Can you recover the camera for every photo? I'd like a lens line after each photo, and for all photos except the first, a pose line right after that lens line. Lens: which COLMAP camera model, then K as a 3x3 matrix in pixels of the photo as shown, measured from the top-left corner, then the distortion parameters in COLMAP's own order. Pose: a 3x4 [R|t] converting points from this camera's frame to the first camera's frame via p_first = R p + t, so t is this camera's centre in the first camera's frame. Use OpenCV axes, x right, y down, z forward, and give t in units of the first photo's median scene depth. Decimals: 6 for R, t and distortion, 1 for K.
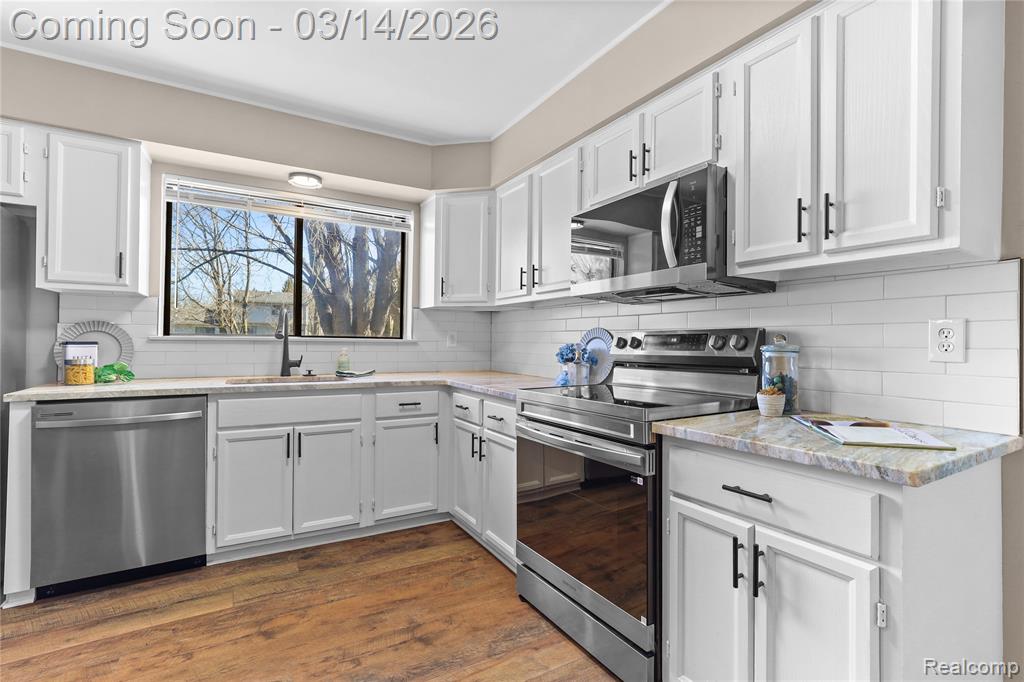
lens RADIAL K [[472.9, 0, 513.8], [0, 472.9, 339.5], [0, 0, 1]] dist [-0.001464, 0.000308]
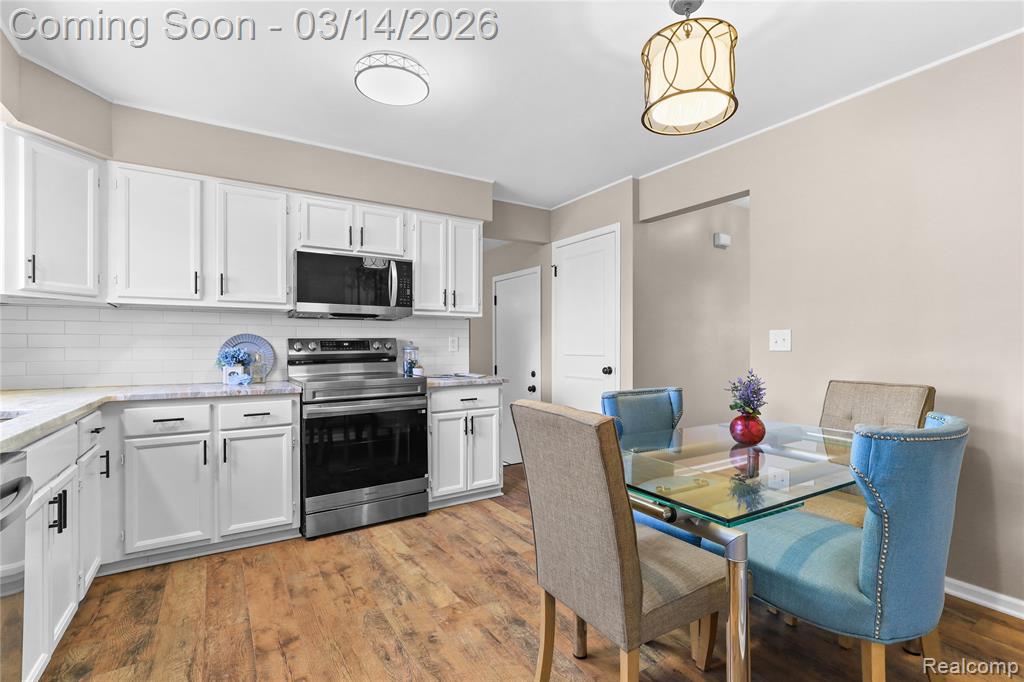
lens RADIAL K [[472.9, 0, 515.5], [0, 472.9, 343.6], [0, 0, 1]] dist [-0.001464, 0.000308]
pose [[-0.044332, -0.006627, 0.998995, -1.476727], [-0.004970, 0.999967, 0.006413, -0.015781], [-0.999004, -0.004680, -0.044364, 0.543442]]
